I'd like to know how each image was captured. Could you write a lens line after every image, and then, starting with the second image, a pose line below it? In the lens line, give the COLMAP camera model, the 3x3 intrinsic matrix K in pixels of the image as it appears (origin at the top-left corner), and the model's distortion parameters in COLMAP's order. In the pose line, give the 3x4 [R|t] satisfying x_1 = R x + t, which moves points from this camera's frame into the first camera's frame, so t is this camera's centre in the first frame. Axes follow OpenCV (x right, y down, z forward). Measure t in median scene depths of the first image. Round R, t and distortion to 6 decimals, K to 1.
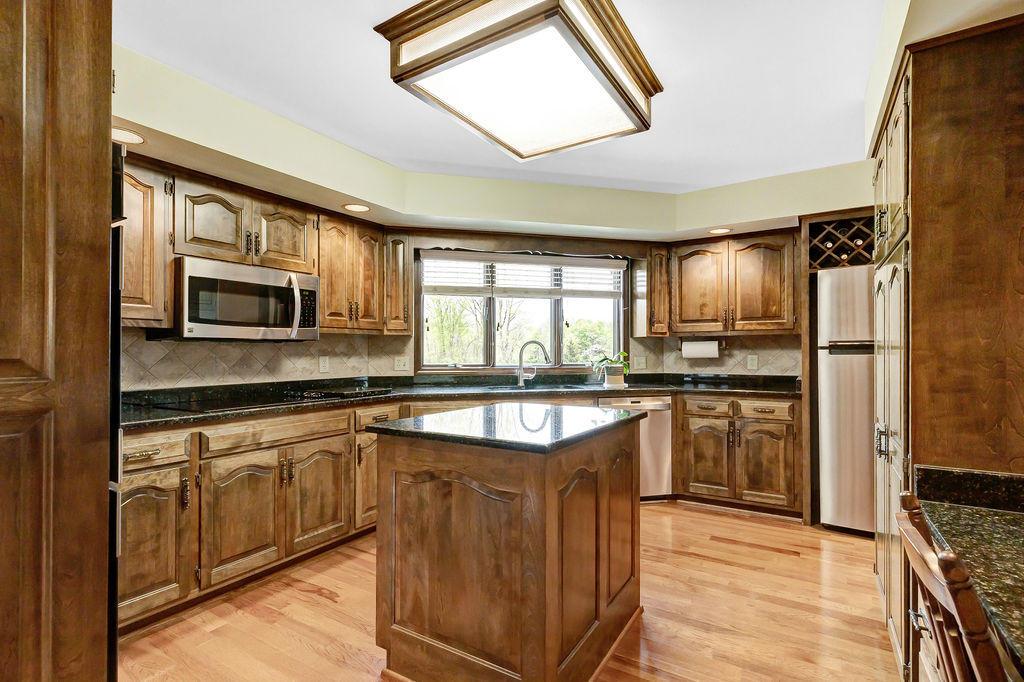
lens RADIAL K [[495.8, 0, 551.5], [0, 495.8, 347.6], [0, 0, 1]] dist [0.004687, 0.000937]
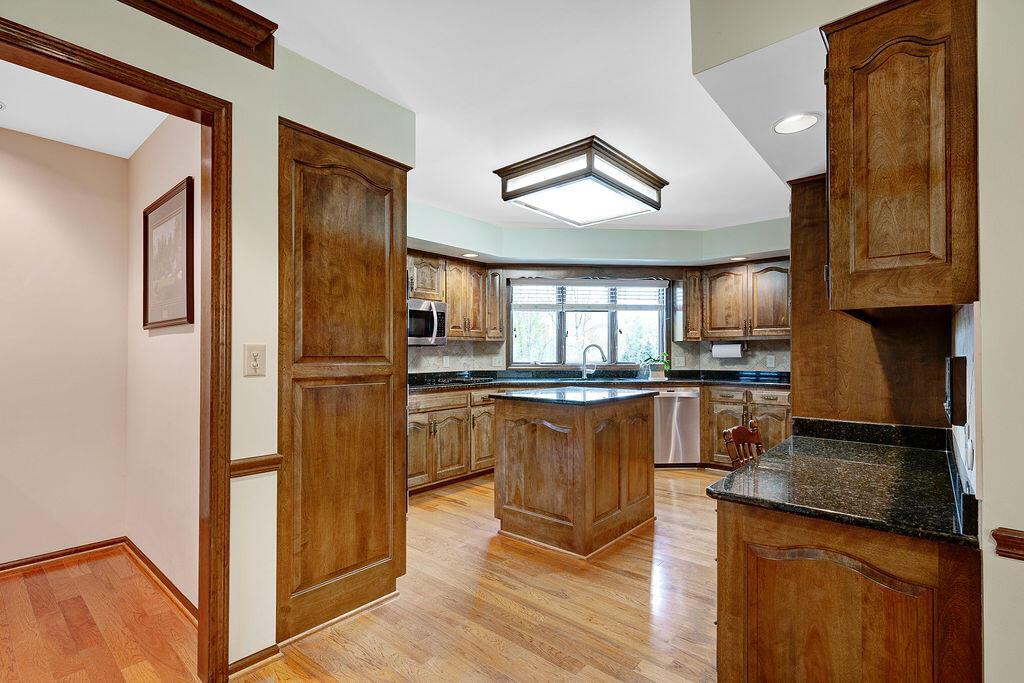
lens RADIAL K [[495.8, 0, 549.3], [0, 495.8, 353.1], [0, 0, 1]] dist [0.004687, 0.000937]
pose [[0.987604, 0.000032, -0.156964, 0.064334], [0.001504, 0.999952, 0.009672, -0.004512], [0.156957, -0.009788, 0.987557, -0.384620]]
